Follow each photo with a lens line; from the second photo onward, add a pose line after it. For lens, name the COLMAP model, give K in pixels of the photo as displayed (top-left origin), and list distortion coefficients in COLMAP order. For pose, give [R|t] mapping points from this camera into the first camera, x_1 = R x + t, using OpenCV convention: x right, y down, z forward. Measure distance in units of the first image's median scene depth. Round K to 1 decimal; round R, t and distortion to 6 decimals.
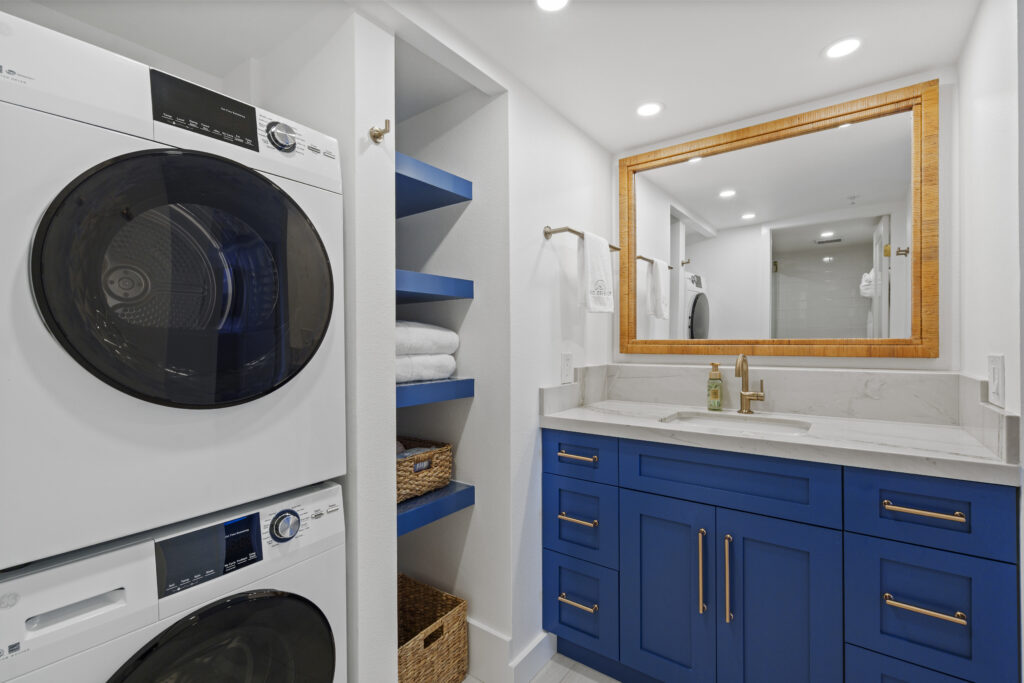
lens RADIAL K [[462.1, 0, 511.5], [0, 462.1, 339.9], [0, 0, 1]] dist [0.004166, 0.000531]
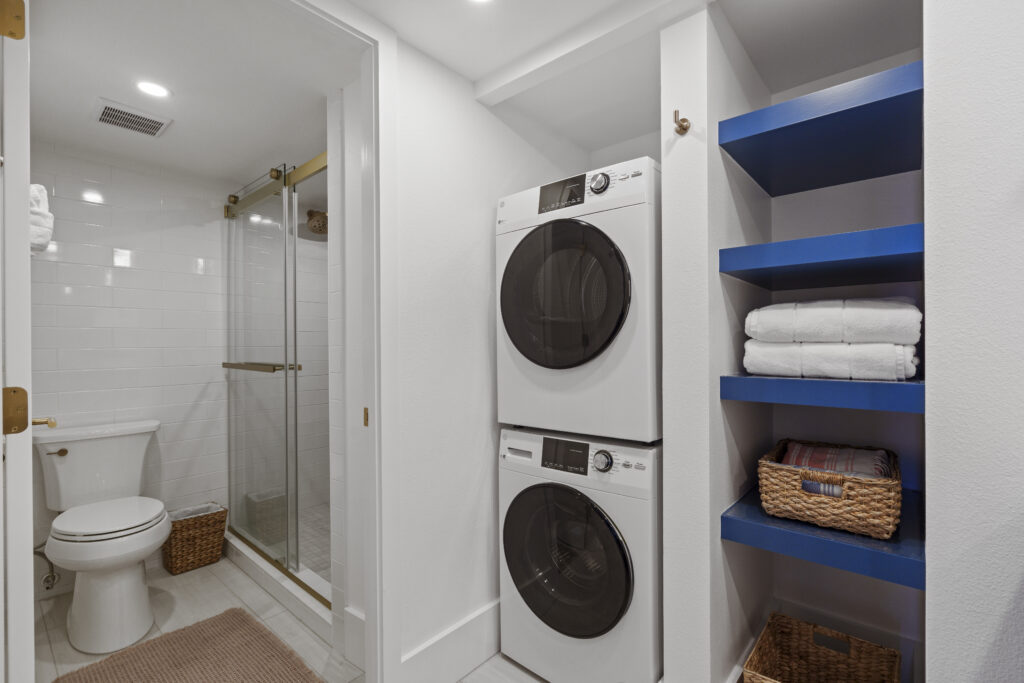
lens RADIAL K [[462.1, 0, 511.6], [0, 462.1, 346.0], [0, 0, 1]] dist [0.004166, 0.000531]
pose [[-0.069214, 0.004292, -0.997593, 0.876625], [0.004778, 0.999981, 0.003971, 0.046323], [0.997590, -0.004492, -0.069233, 0.786314]]
